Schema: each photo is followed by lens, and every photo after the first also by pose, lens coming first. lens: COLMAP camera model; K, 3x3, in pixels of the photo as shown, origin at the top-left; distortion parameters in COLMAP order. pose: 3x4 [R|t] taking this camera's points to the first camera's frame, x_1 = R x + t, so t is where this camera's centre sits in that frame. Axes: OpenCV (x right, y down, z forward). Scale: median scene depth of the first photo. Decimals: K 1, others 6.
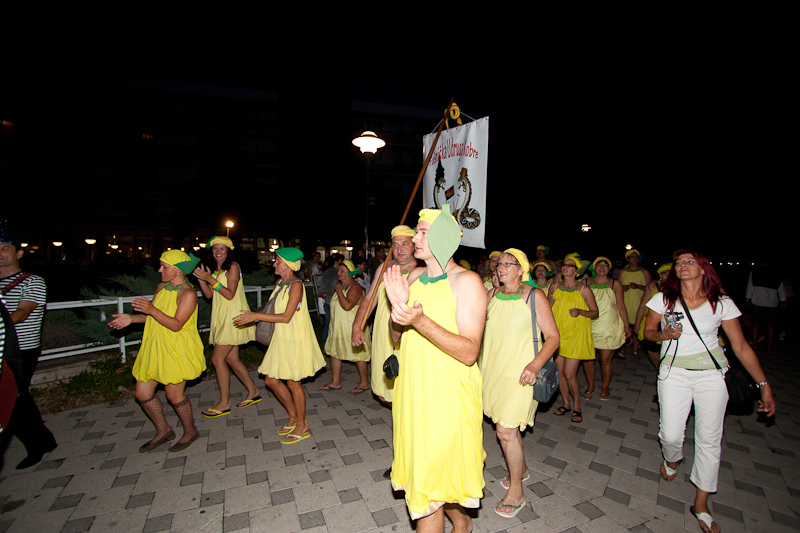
lens RADIAL K [[369.1, 0, 399.7], [0, 369.1, 269.2], [0, 0, 1]] dist [-0.011689, 0.000586]
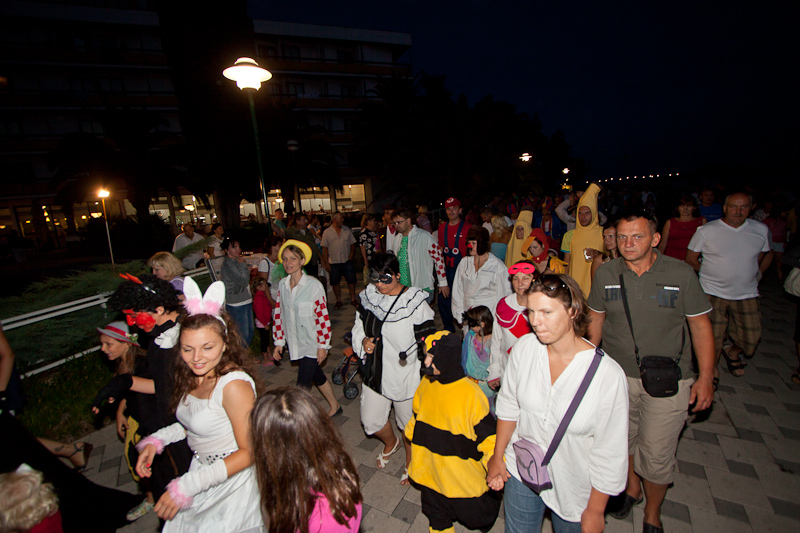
lens RADIAL K [[369.1, 0, 399.7], [0, 369.1, 269.2], [0, 0, 1]] dist [-0.011689, 0.000586]
pose [[0.984962, -0.116376, 0.127694, 0.123517], [0.093517, 0.980589, 0.172336, -0.112143], [-0.145271, -0.157803, 0.976727, 0.332284]]
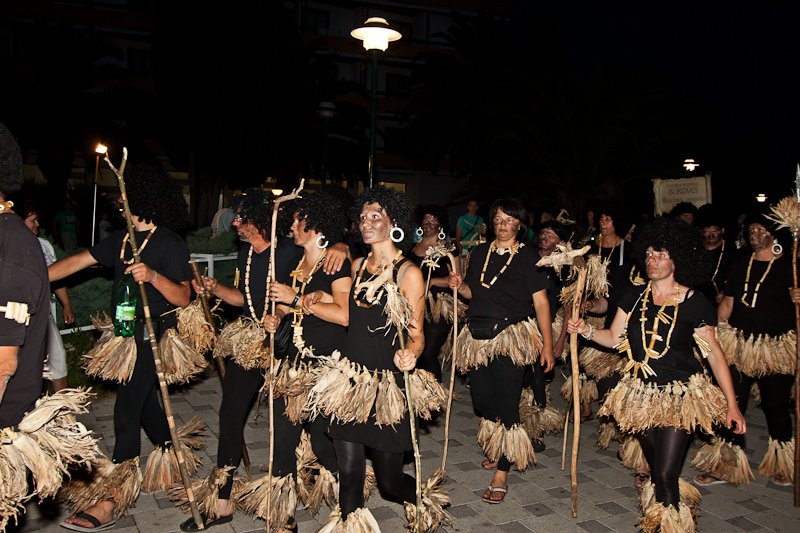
lens RADIAL K [[702.9, 0, 400.0], [0, 702.9, 266.5], [0, 0, 1]] dist [0.006525, 0.010260]
pose [[0.996381, 0.011187, 0.084255, -0.240072], [-0.015410, 0.998648, 0.049645, 0.002248], [-0.083585, -0.050764, 0.995207, -0.425572]]
